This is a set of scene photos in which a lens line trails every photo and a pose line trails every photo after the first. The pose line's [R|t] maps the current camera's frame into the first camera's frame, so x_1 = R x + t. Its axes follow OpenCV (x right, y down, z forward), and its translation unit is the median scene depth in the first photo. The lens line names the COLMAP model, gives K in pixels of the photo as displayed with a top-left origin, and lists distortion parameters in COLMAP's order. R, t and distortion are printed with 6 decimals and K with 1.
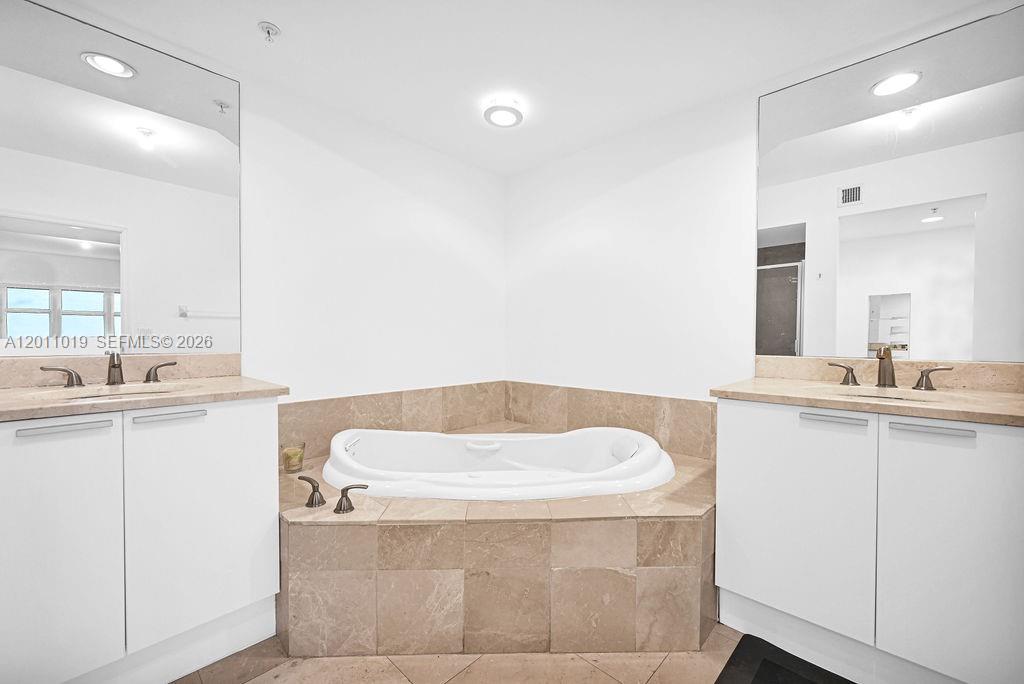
lens RADIAL K [[423.1, 0, 515.6], [0, 423.1, 332.3], [0, 0, 1]] dist [-0.002142, 0.000085]
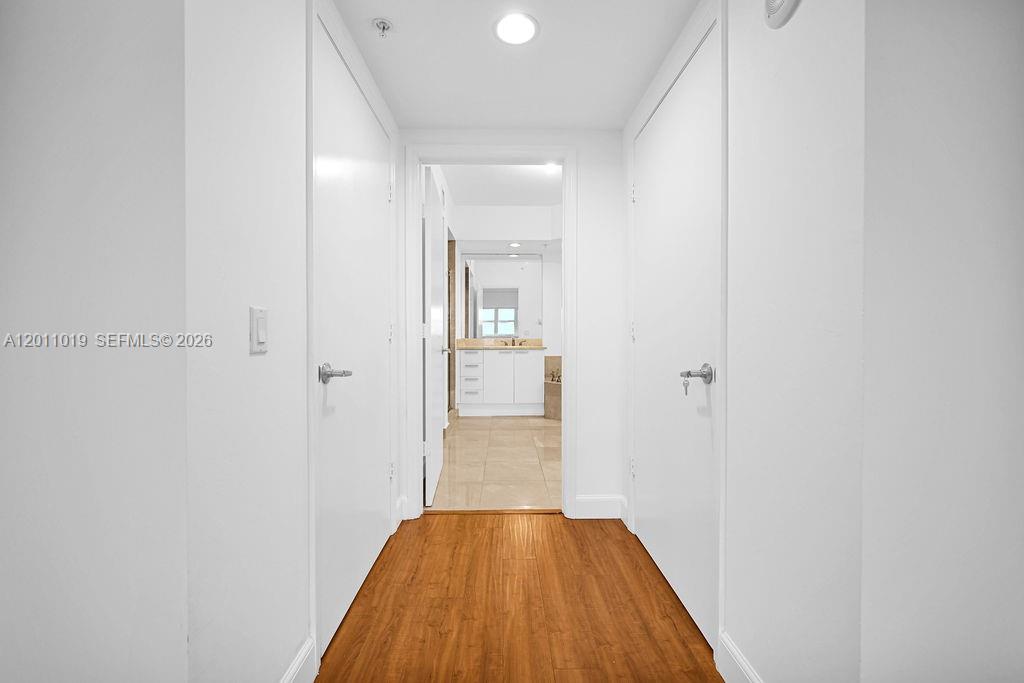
lens RADIAL K [[423.1, 0, 515.6], [0, 423.1, 331.8], [0, 0, 1]] dist [-0.002142, 0.000085]
pose [[0.716062, 0.000722, -0.698036, 1.872907], [0.000448, 0.999999, 0.001493, -0.013659], [0.698037, -0.001382, 0.716061, -1.864656]]
